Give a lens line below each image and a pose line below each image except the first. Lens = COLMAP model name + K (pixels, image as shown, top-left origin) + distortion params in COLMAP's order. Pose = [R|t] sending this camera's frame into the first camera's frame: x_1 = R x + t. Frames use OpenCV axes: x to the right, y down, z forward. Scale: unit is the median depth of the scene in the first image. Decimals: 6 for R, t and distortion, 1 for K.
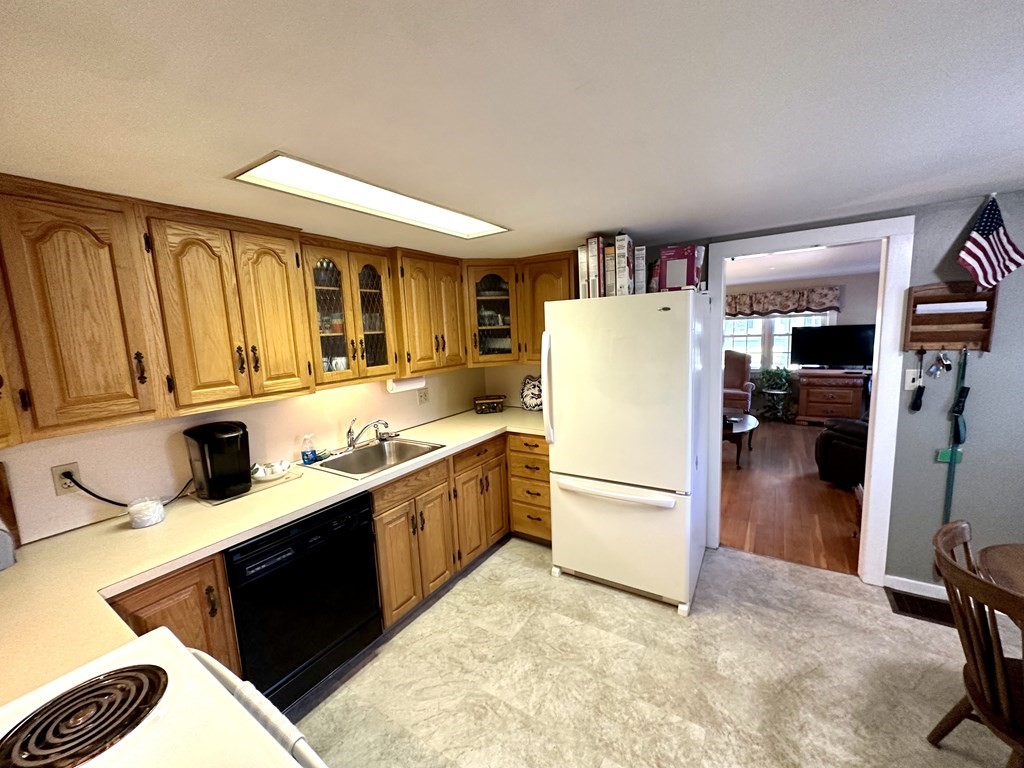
lens RADIAL K [[407.3, 0, 512.0], [0, 407.3, 384.0], [0, 0, 1]] dist [-0.000105, -0.000439]
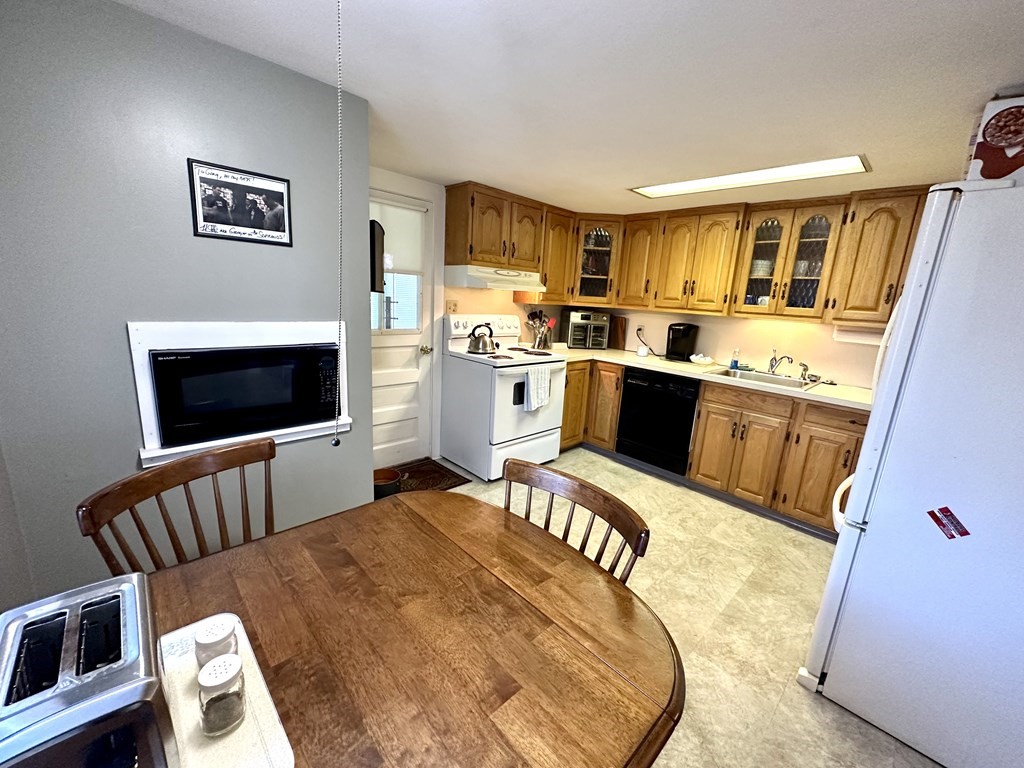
lens RADIAL K [[407.3, 0, 512.0], [0, 407.3, 384.0], [0, 0, 1]] dist [-0.000105, -0.000439]
pose [[-0.229857, 0.241983, -0.942661, 1.086358], [-0.176916, 0.942068, 0.284970, -0.028035], [0.957009, 0.232274, -0.173730, 0.529973]]
